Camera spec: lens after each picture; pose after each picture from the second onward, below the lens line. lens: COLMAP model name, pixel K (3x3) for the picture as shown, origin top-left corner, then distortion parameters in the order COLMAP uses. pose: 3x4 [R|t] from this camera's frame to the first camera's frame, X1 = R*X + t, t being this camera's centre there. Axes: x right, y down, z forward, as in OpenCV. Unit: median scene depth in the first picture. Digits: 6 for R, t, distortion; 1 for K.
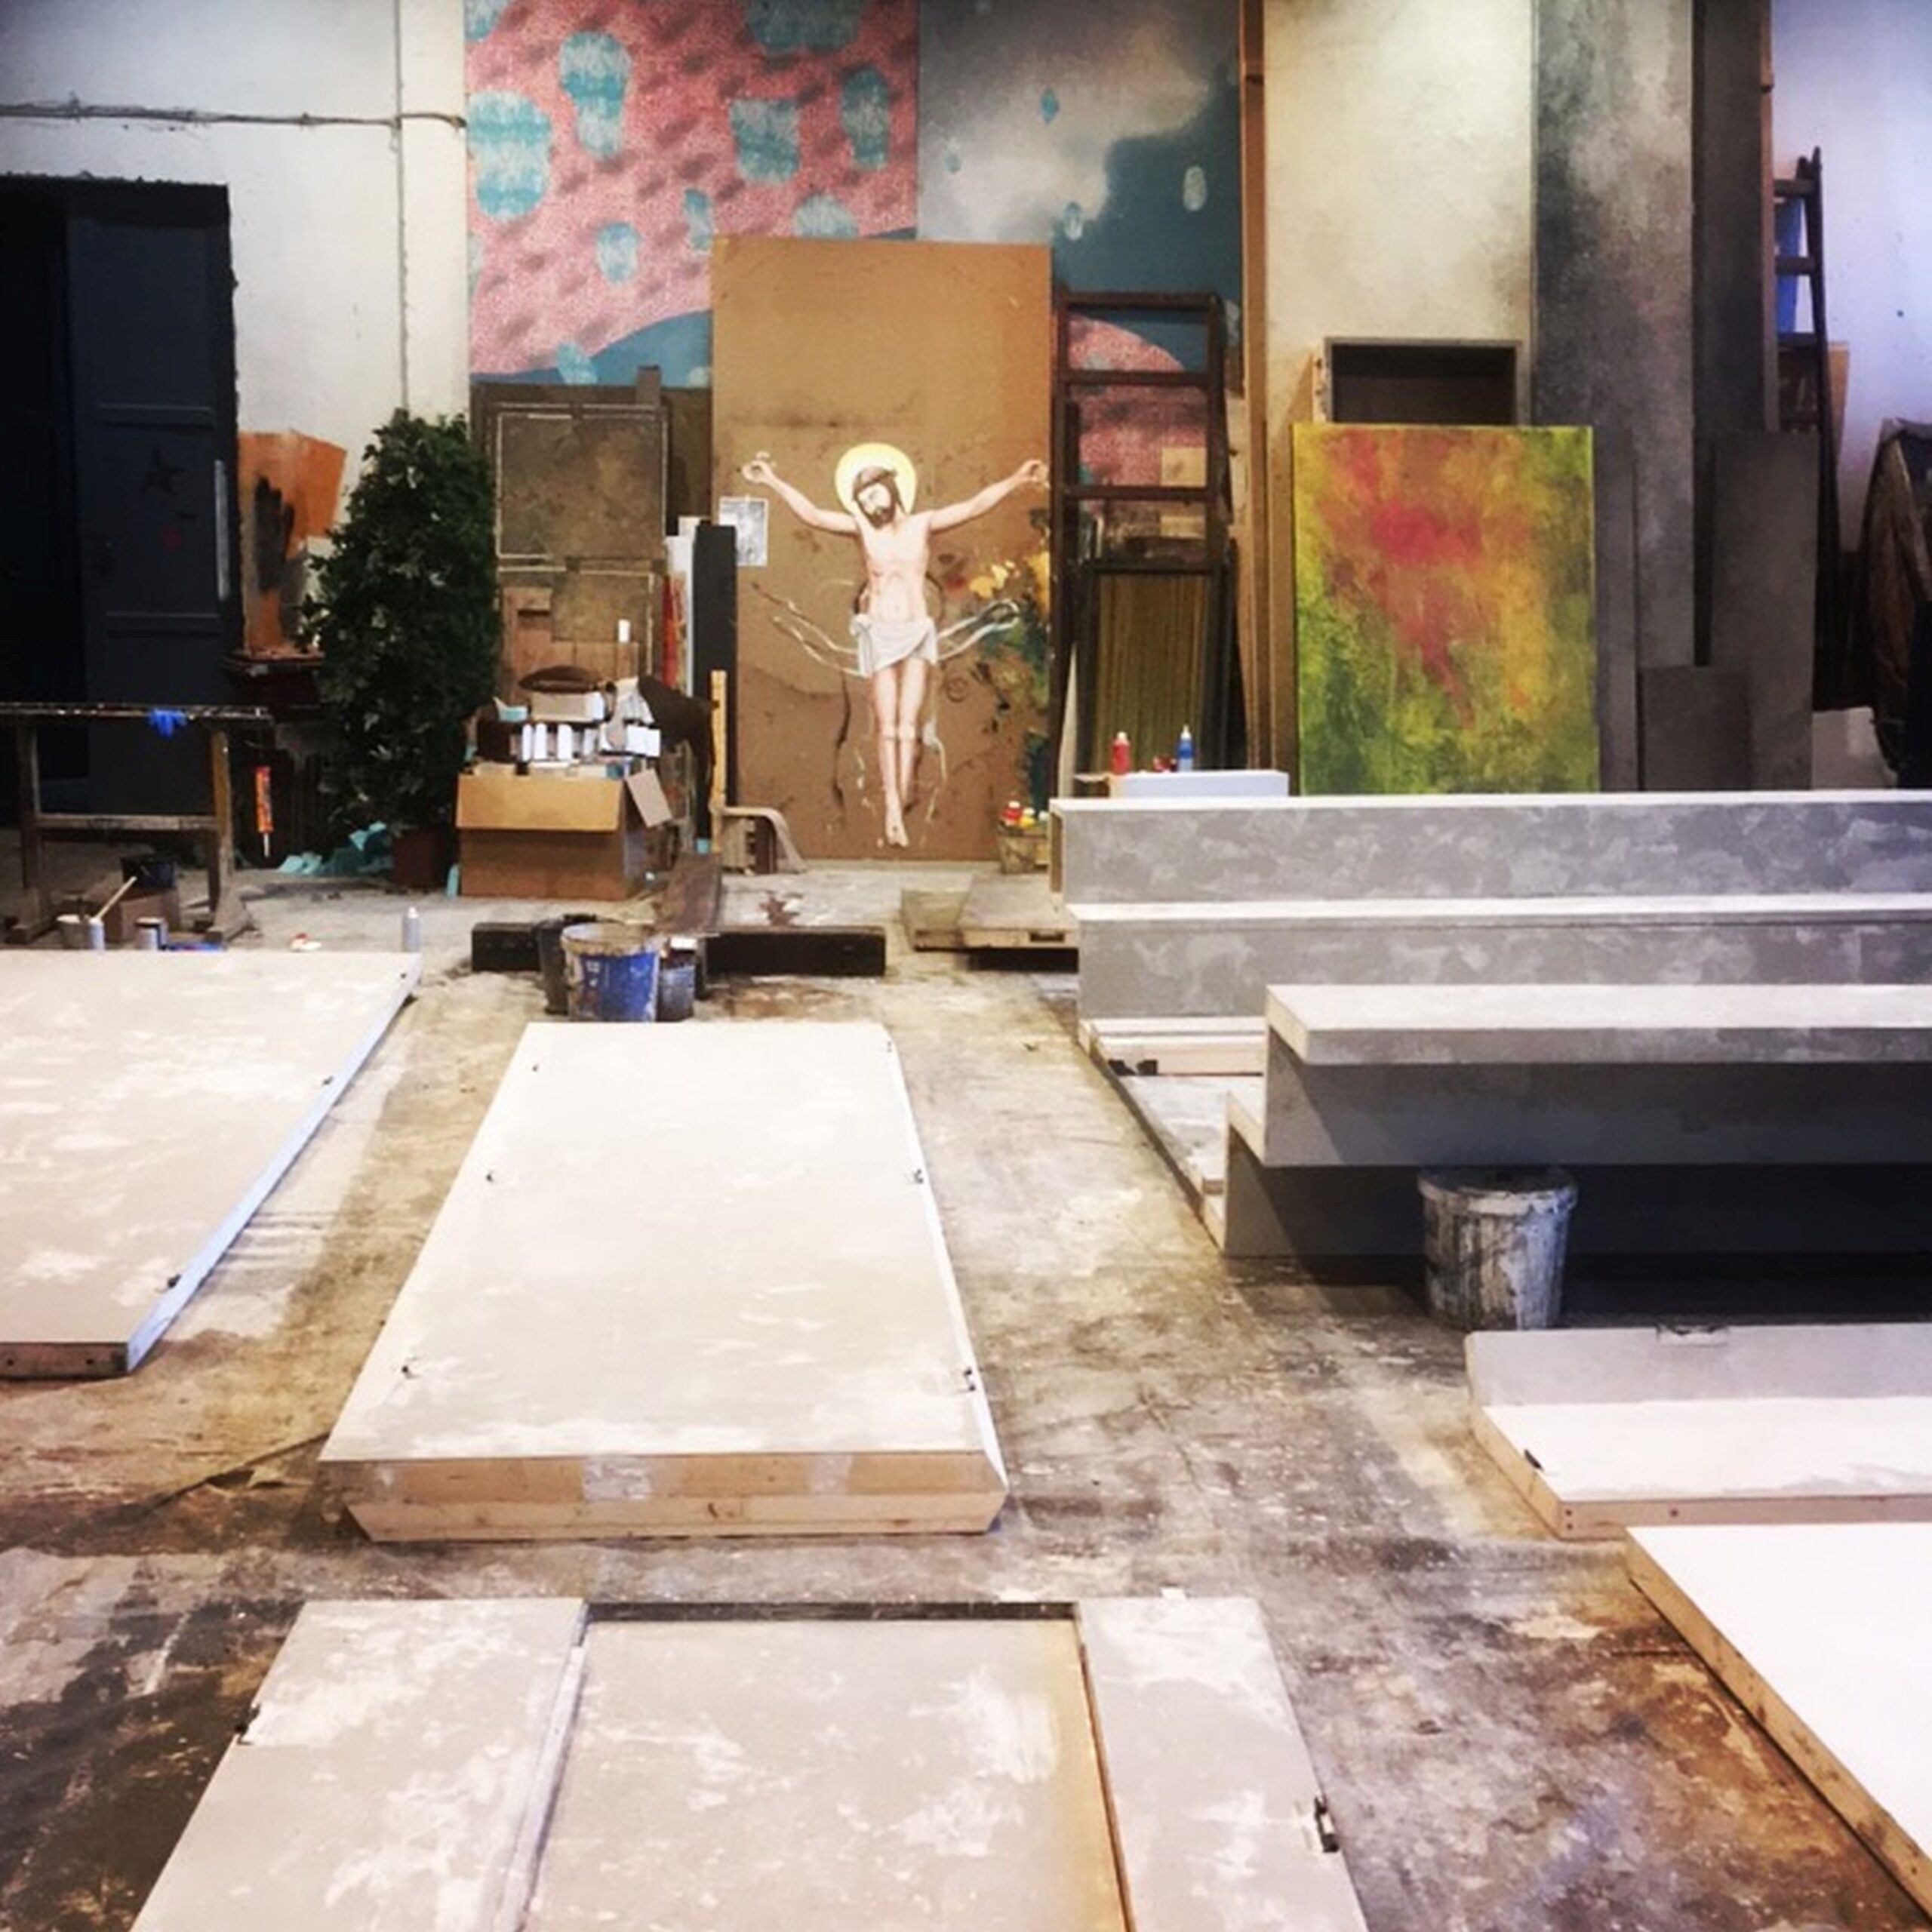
lens RADIAL K [[2906.7, 0, 972.8], [0, 2906.7, 963.0], [0, 0, 1]] dist [0.062681, 0.000000]
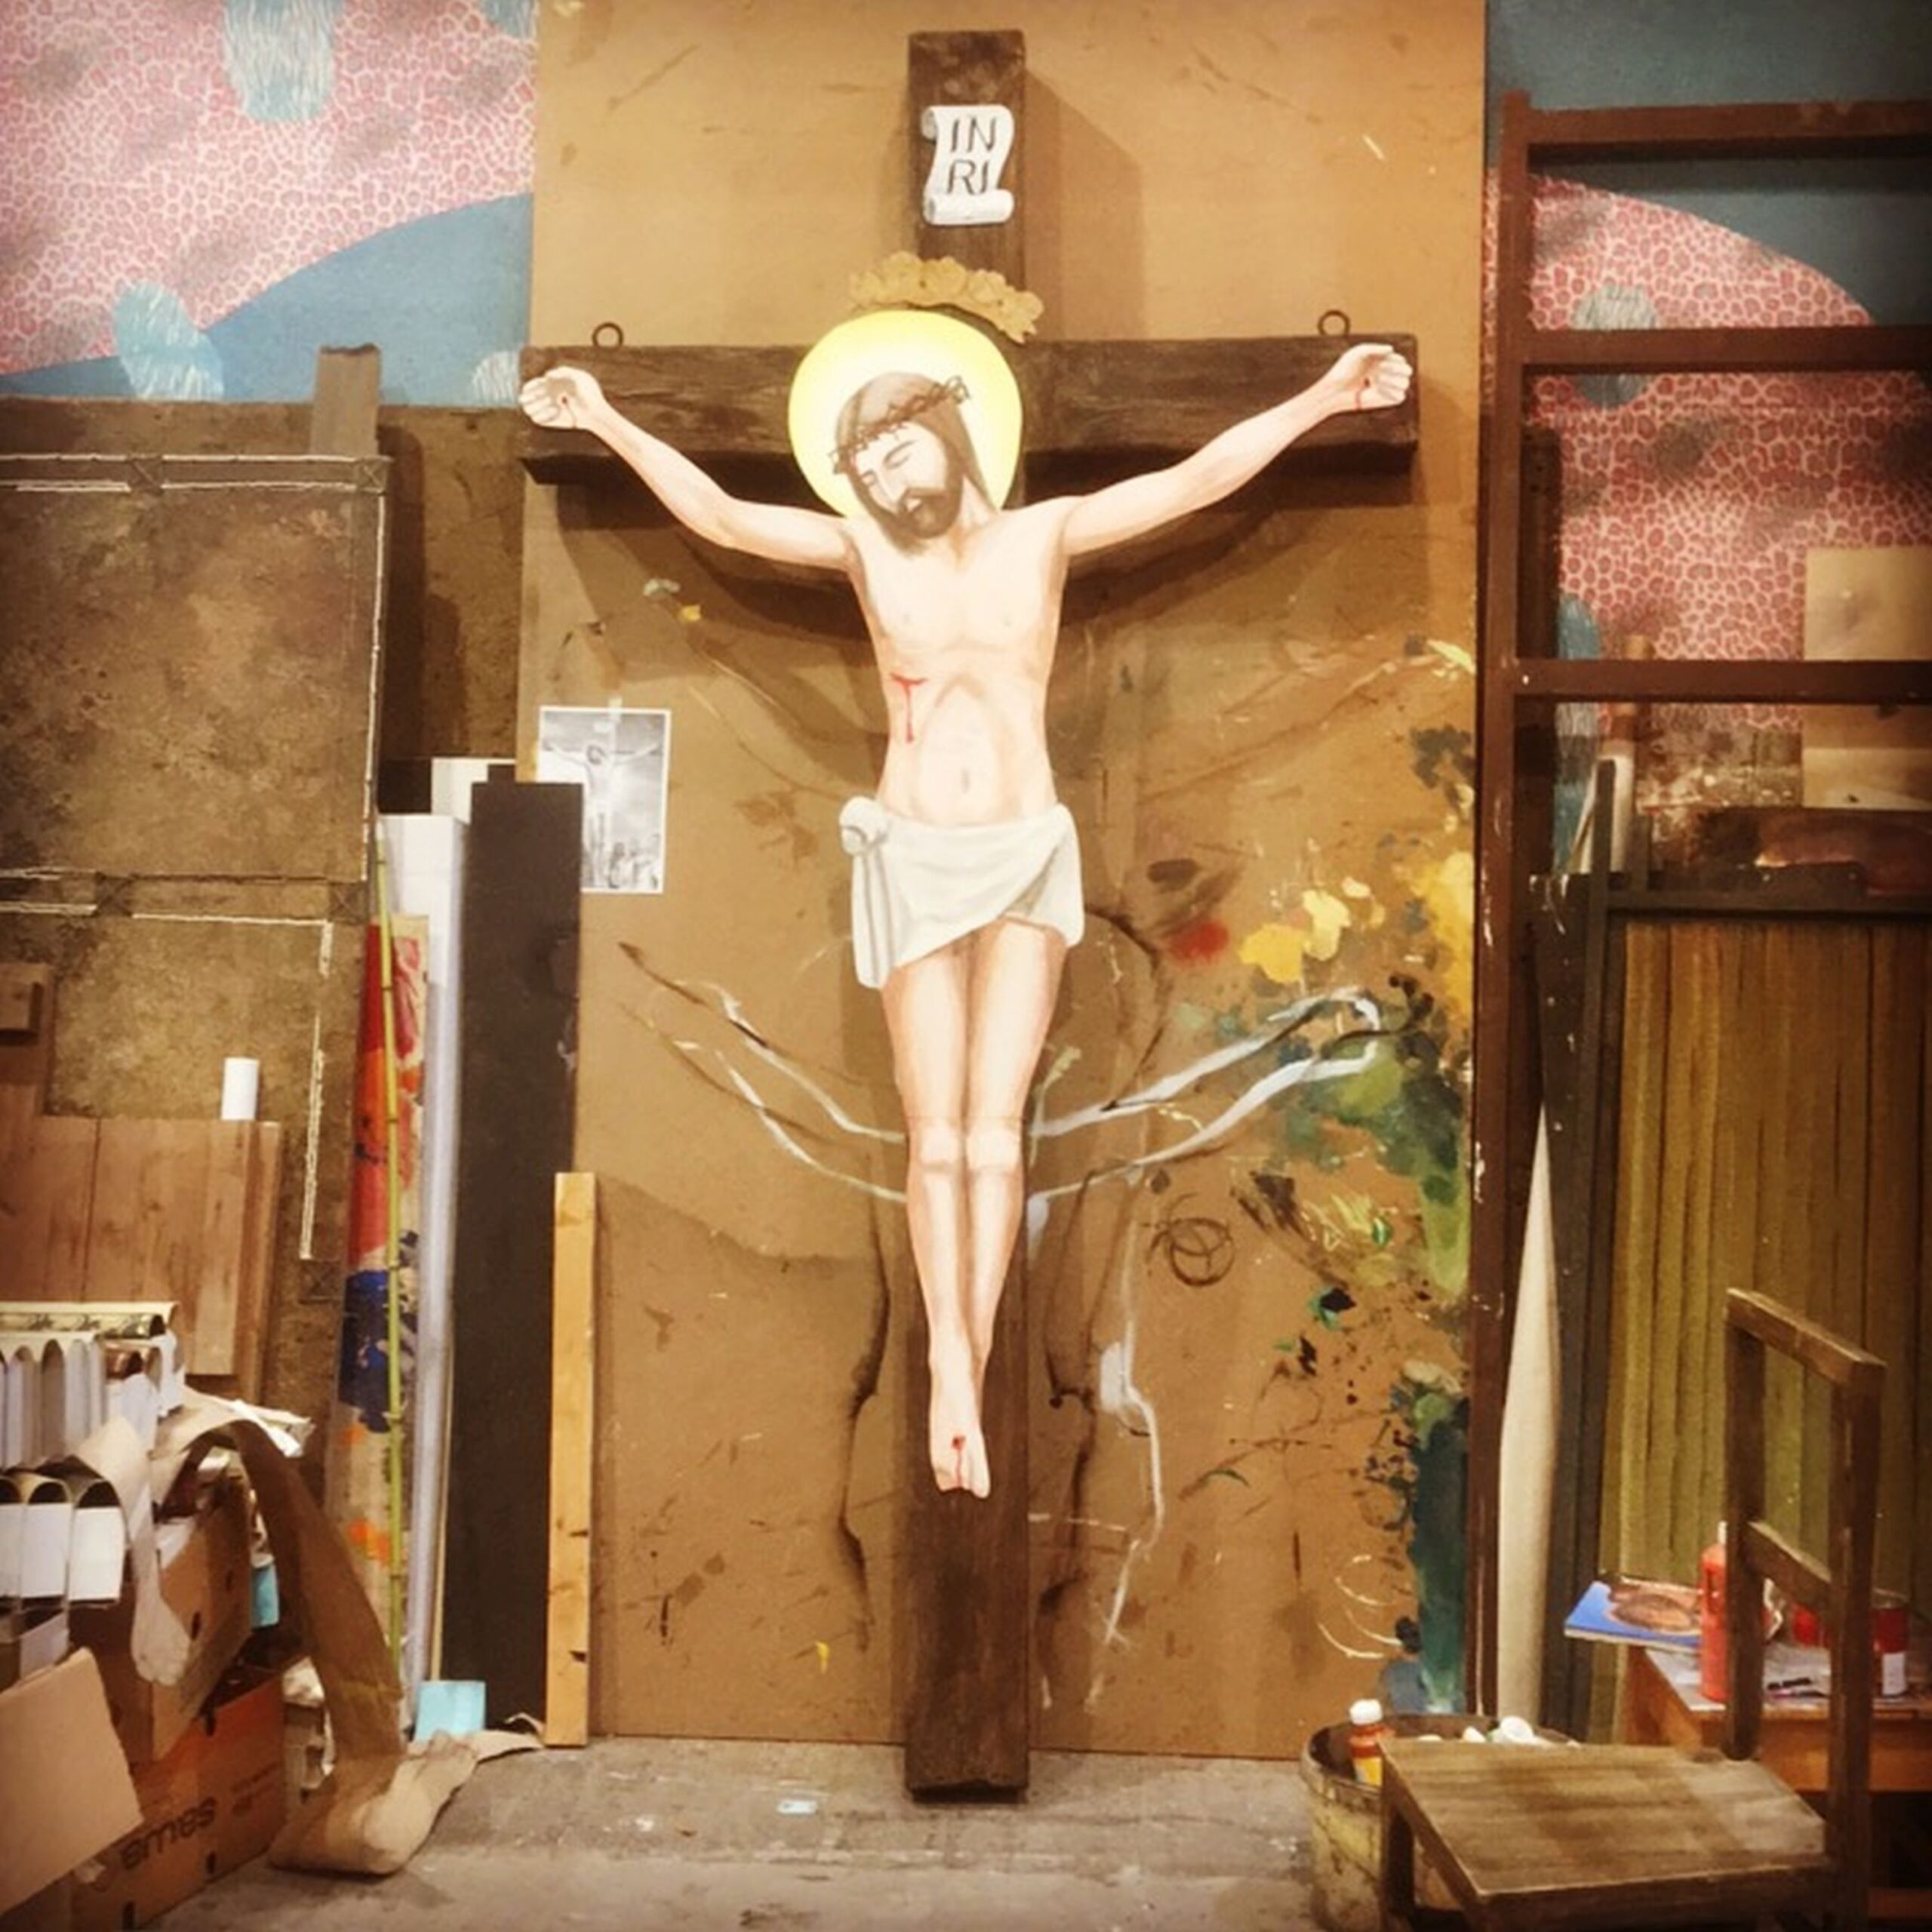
lens RADIAL K [[2906.7, 0, 962.6], [0, 2906.7, 974.2], [0, 0, 1]] dist [0.062681, 0.000000]
pose [[0.990023, 0.006248, -0.140767, 0.015285], [-0.013467, 0.998639, -0.050388, -0.108910], [0.140261, 0.051781, 0.988760, 0.651700]]
